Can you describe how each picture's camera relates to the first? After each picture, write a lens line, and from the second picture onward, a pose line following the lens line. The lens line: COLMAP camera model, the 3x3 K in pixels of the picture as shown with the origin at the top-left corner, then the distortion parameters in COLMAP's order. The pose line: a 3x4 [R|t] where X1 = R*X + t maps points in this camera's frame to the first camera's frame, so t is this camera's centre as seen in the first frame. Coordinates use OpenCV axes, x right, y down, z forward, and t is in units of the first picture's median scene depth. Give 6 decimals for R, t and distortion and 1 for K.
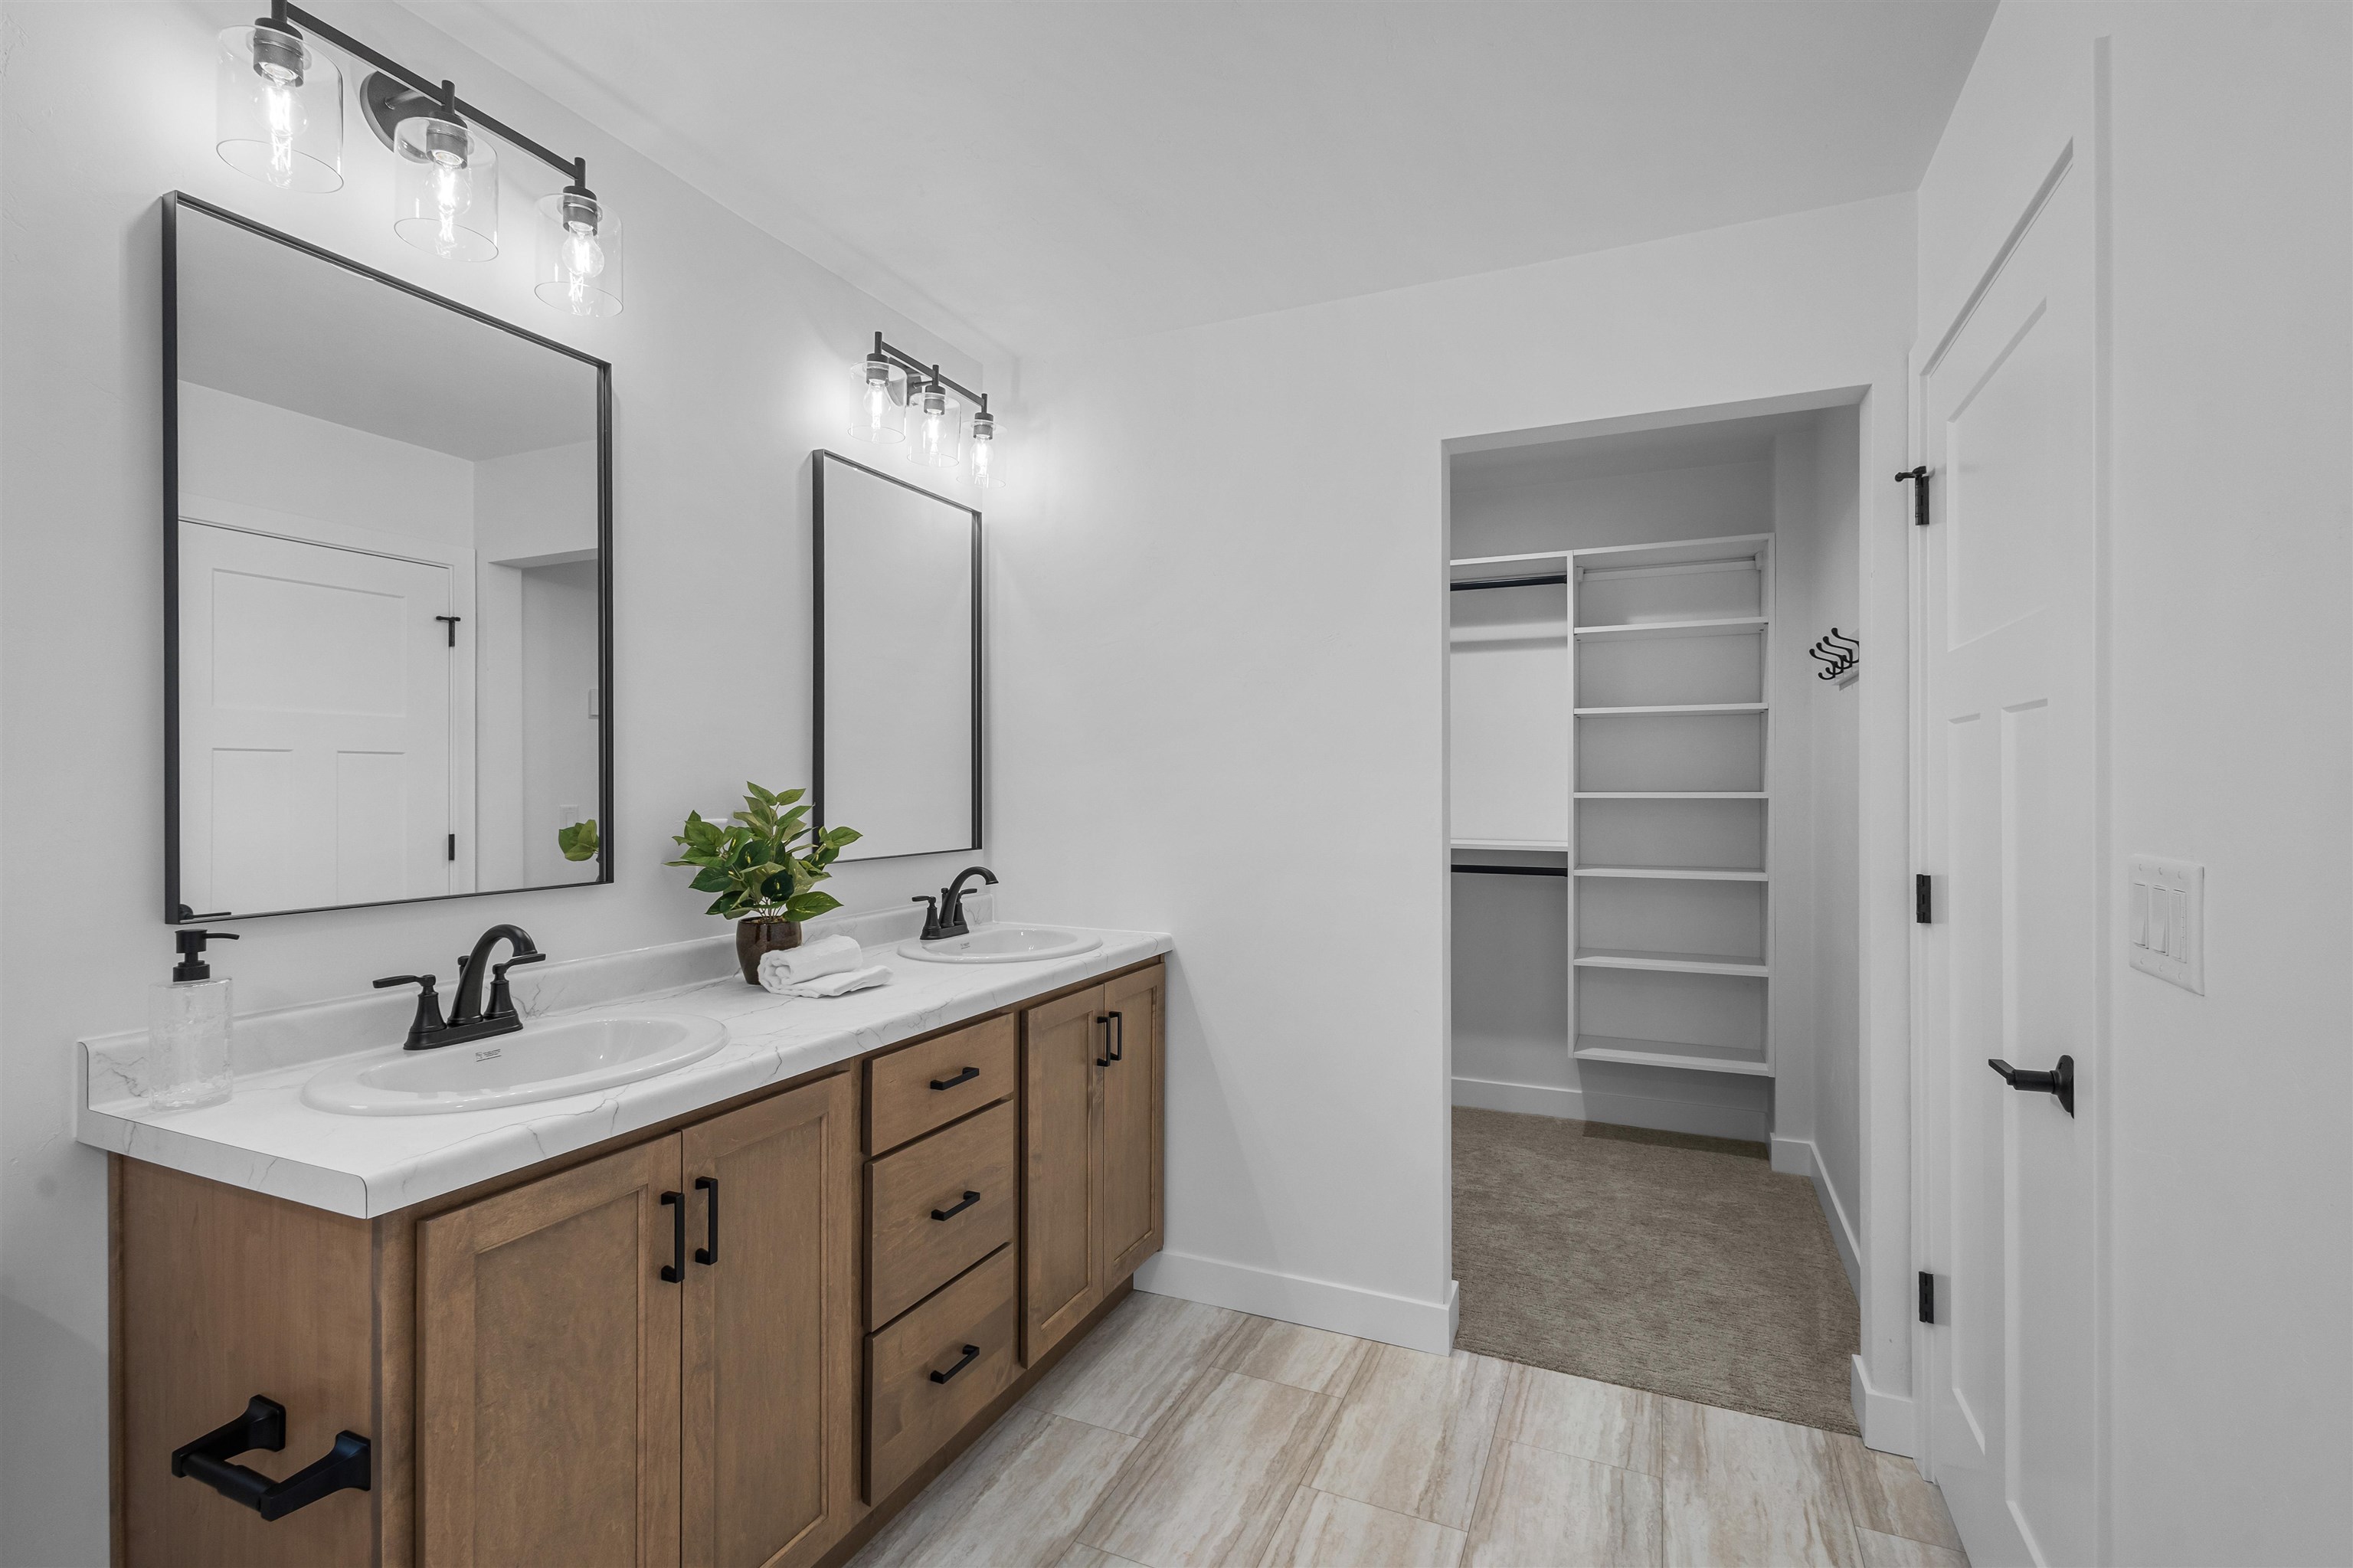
lens RADIAL K [[1081.9, 0, 1170.8], [0, 1081.9, 793.4], [0, 0, 1]] dist [0.010198, -0.001116]
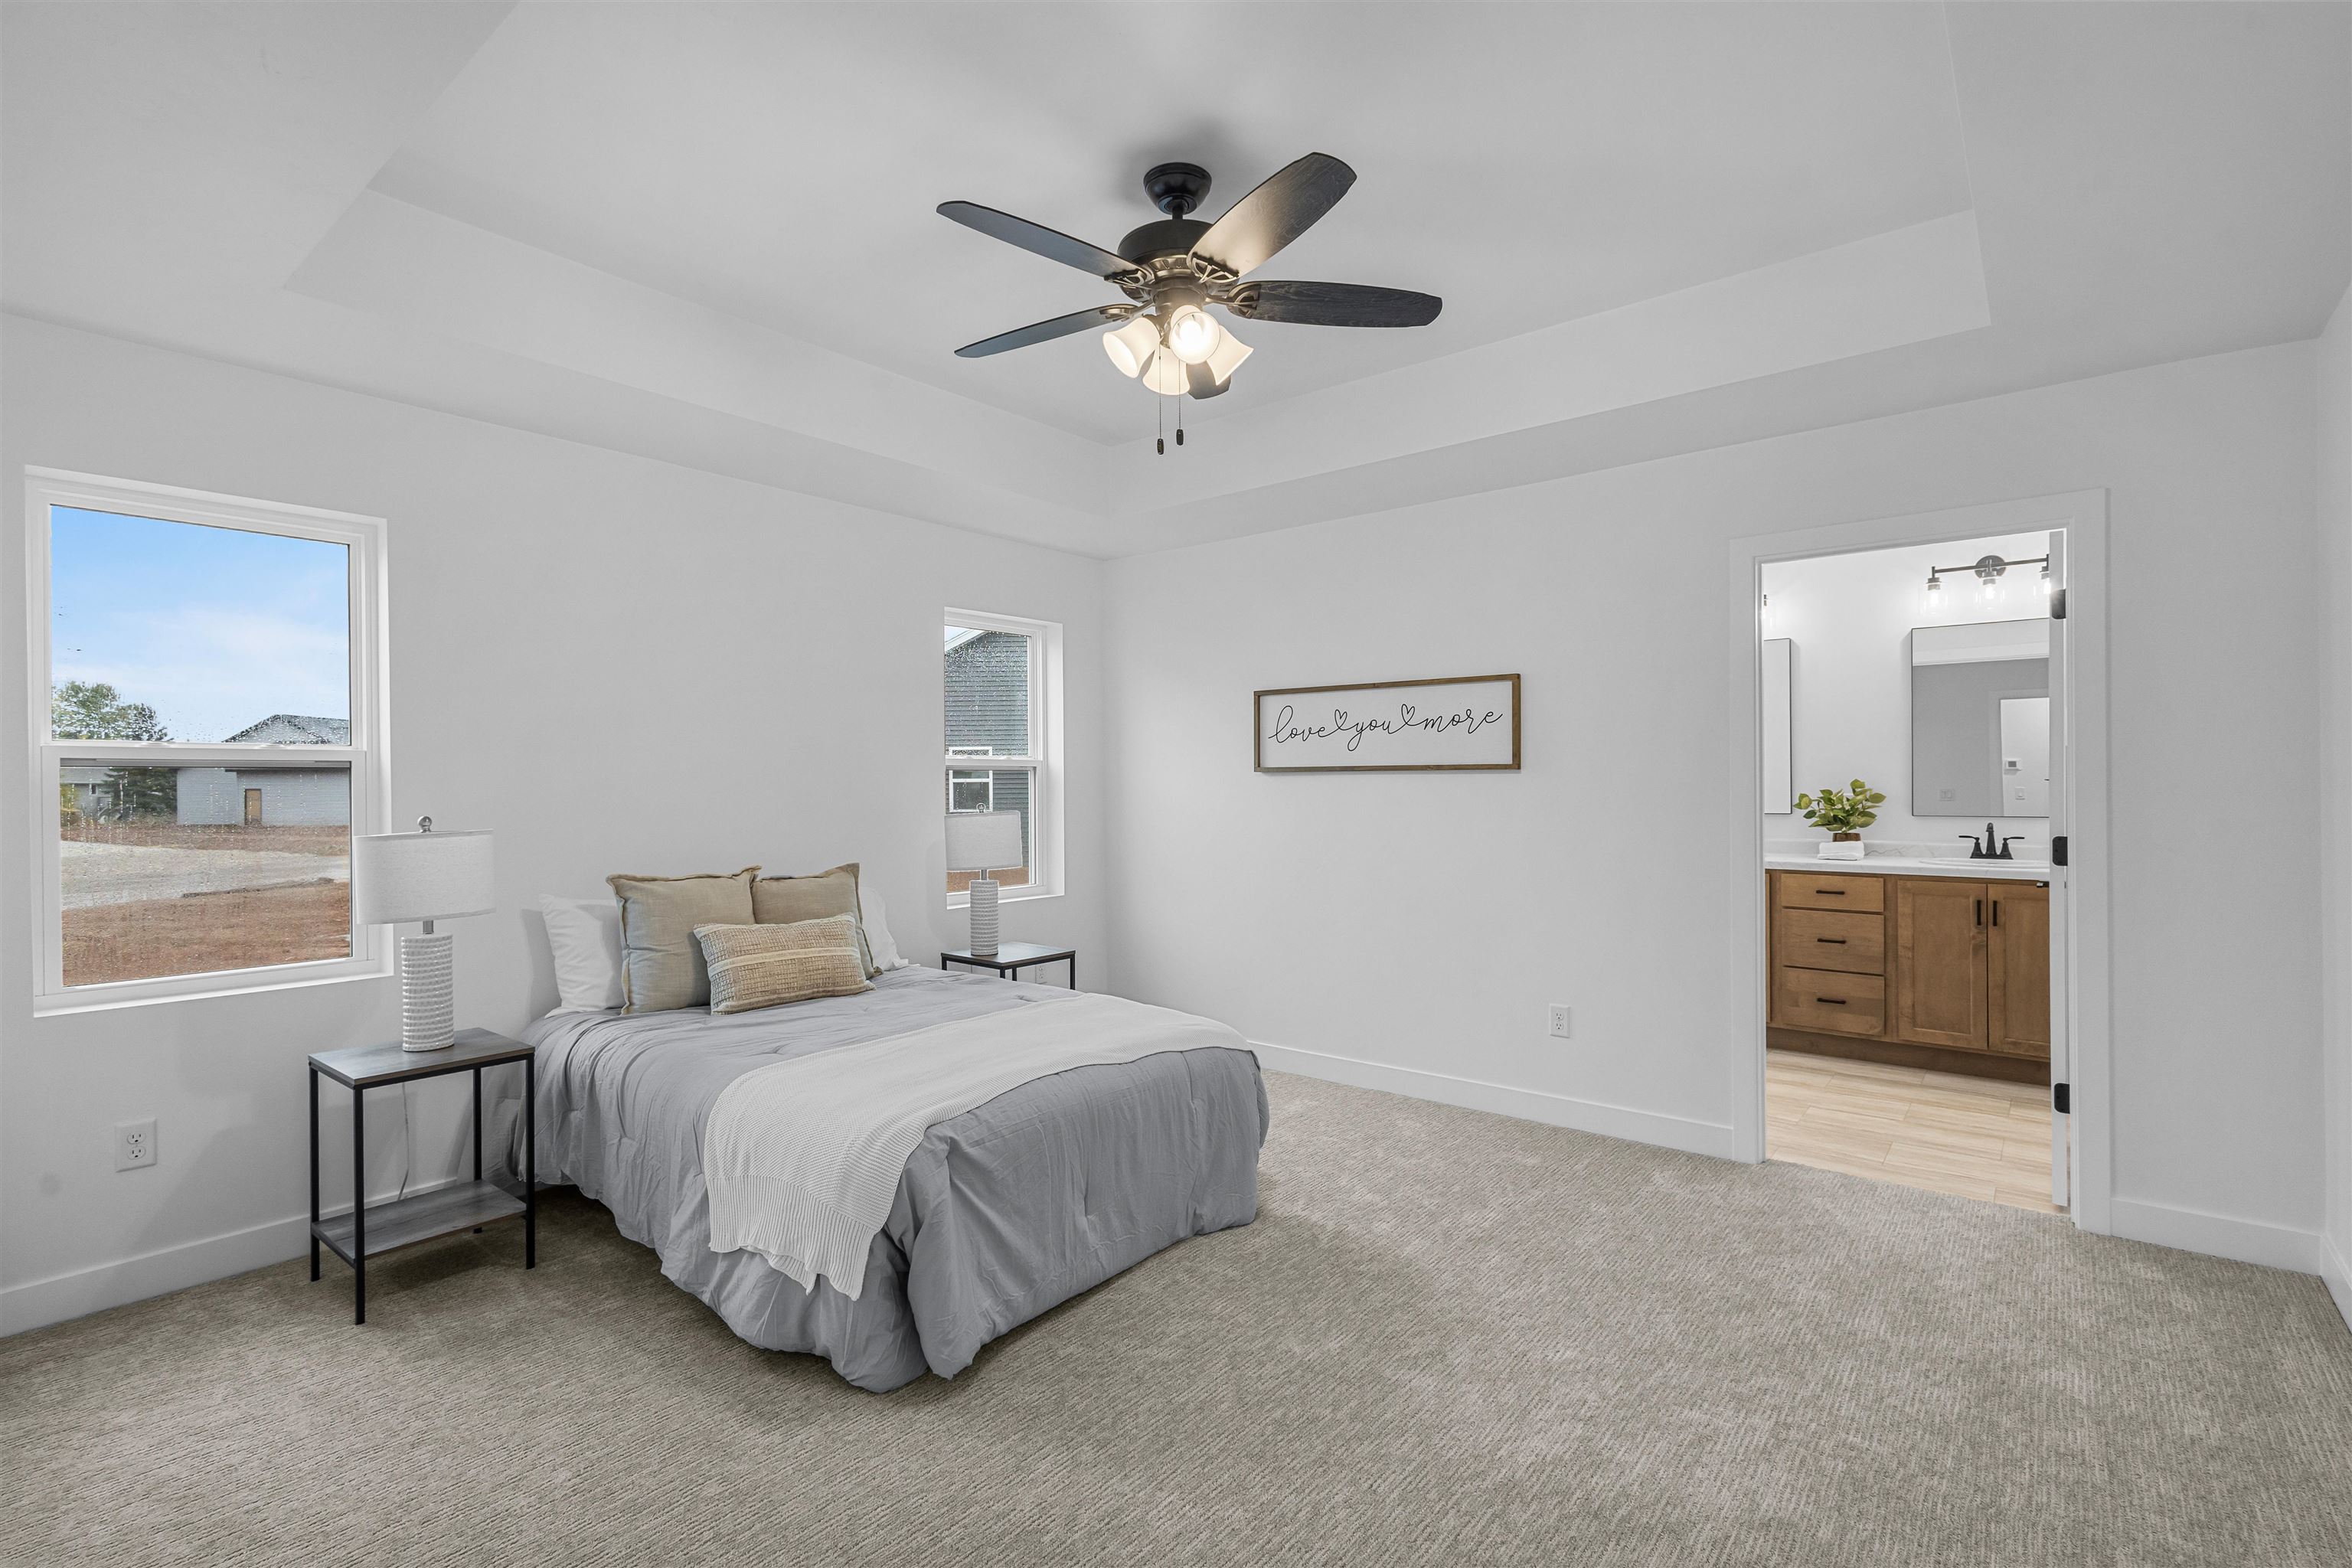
lens RADIAL K [[1081.4, 0, 1170.9], [0, 1081.4, 784.3], [0, 0, 1]] dist [0.010198, -0.001116]
pose [[-0.261389, 0.006733, -0.965210, 2.955740], [0.001279, 0.999977, 0.006629, -0.020192], [0.965233, 0.000498, -0.261392, 0.153013]]
